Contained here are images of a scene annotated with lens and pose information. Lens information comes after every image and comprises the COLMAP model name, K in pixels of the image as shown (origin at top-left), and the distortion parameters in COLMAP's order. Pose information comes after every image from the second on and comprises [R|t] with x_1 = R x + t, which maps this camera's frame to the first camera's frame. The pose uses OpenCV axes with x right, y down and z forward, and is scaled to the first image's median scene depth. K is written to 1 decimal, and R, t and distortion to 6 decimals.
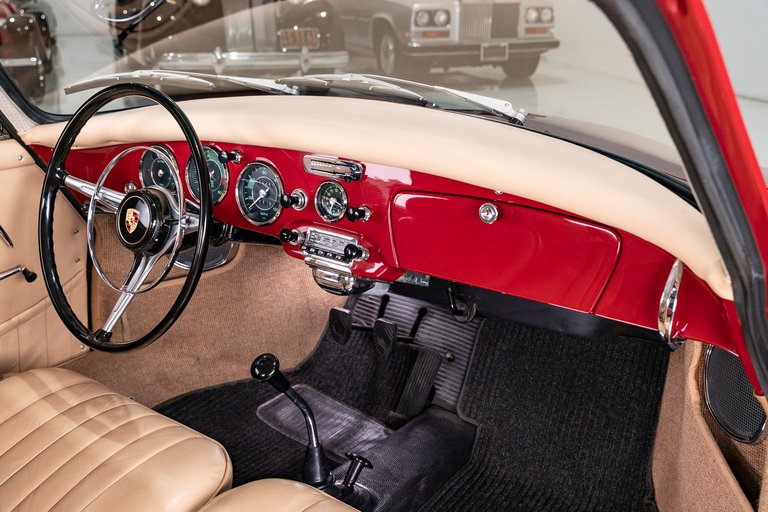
lens RADIAL K [[784.9, 0, 364.8], [0, 784.9, 260.8], [0, 0, 1]] dist [-0.000480, 0.000000]
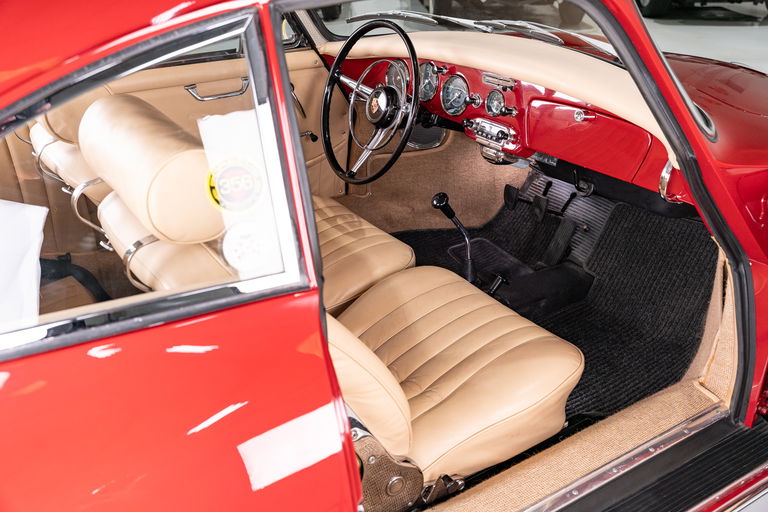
lens RADIAL K [[784.9, 0, 387.0], [0, 784.9, 259.7], [0, 0, 1]] dist [-0.000480, 0.000000]
pose [[0.946660, 0.139023, -0.290702, 0.235772], [-0.110612, 0.987525, 0.112065, 0.076538], [0.302655, -0.073933, 0.950228, -0.544719]]
